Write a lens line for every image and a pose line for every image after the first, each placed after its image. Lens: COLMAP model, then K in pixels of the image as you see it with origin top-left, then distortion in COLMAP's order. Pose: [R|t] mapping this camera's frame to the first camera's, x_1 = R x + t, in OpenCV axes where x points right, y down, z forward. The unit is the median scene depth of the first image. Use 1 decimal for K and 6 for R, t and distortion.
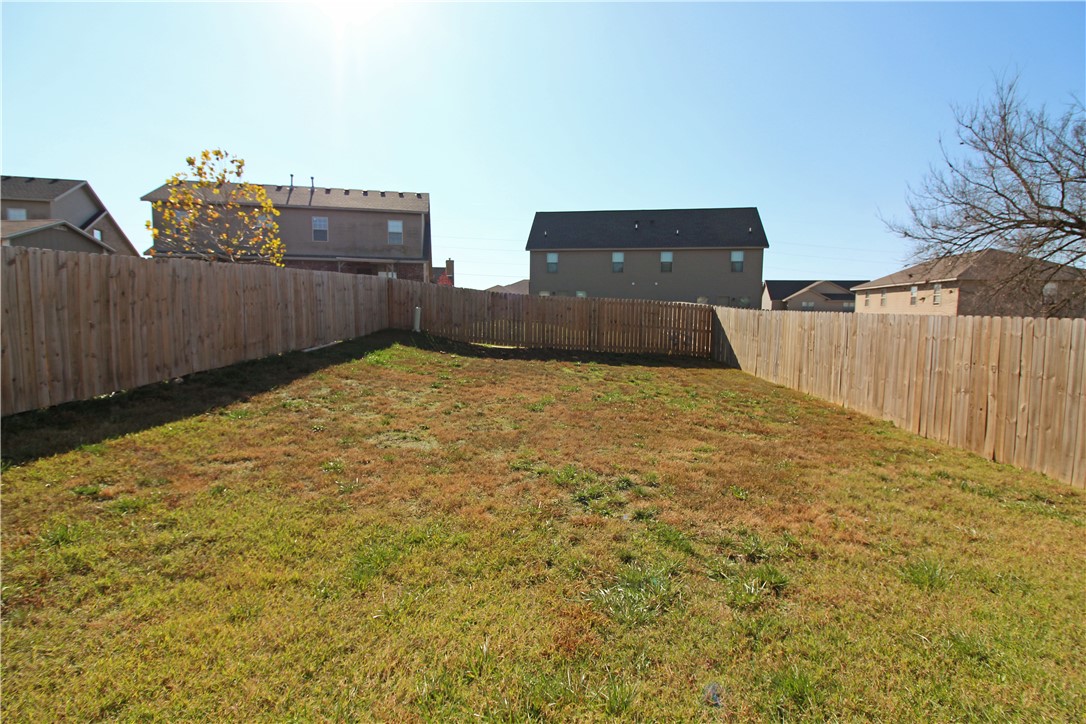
lens RADIAL K [[501.8, 0, 544.6], [0, 501.8, 352.8], [0, 0, 1]] dist [-0.000134, -0.000793]
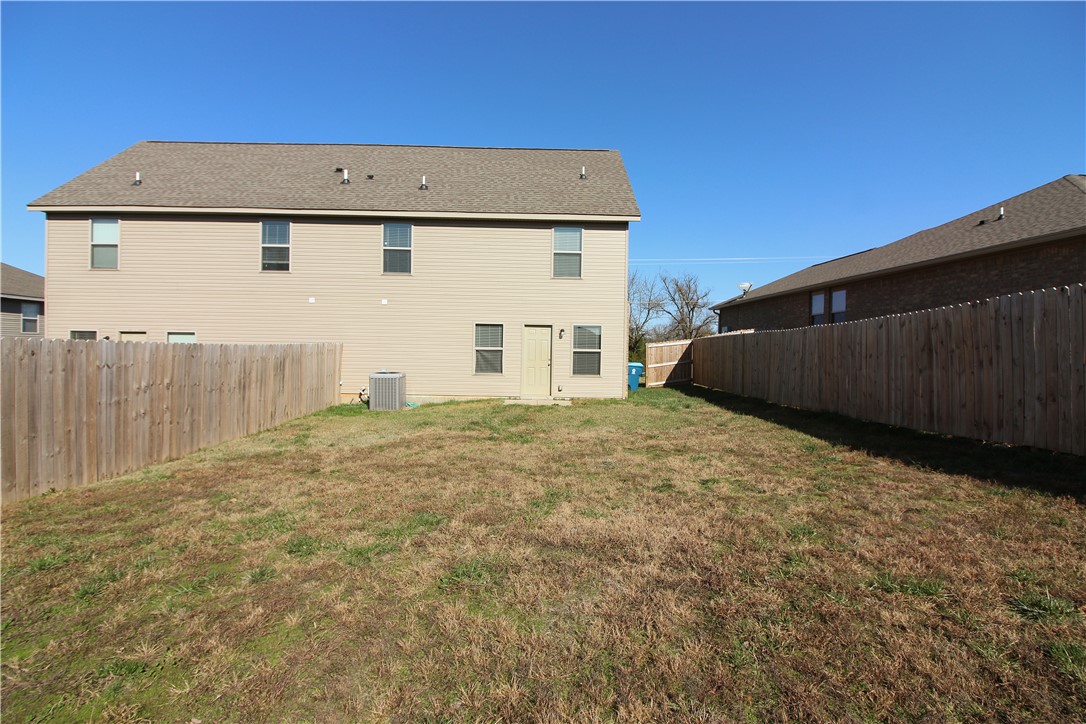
lens RADIAL K [[501.8, 0, 542.7], [0, 501.8, 353.5], [0, 0, 1]] dist [-0.000134, -0.000793]
pose [[-0.999023, -0.027881, 0.034287, -0.038747], [-0.024689, 0.995615, 0.090228, -0.171625], [-0.036652, 0.089294, -0.995331, 2.111052]]
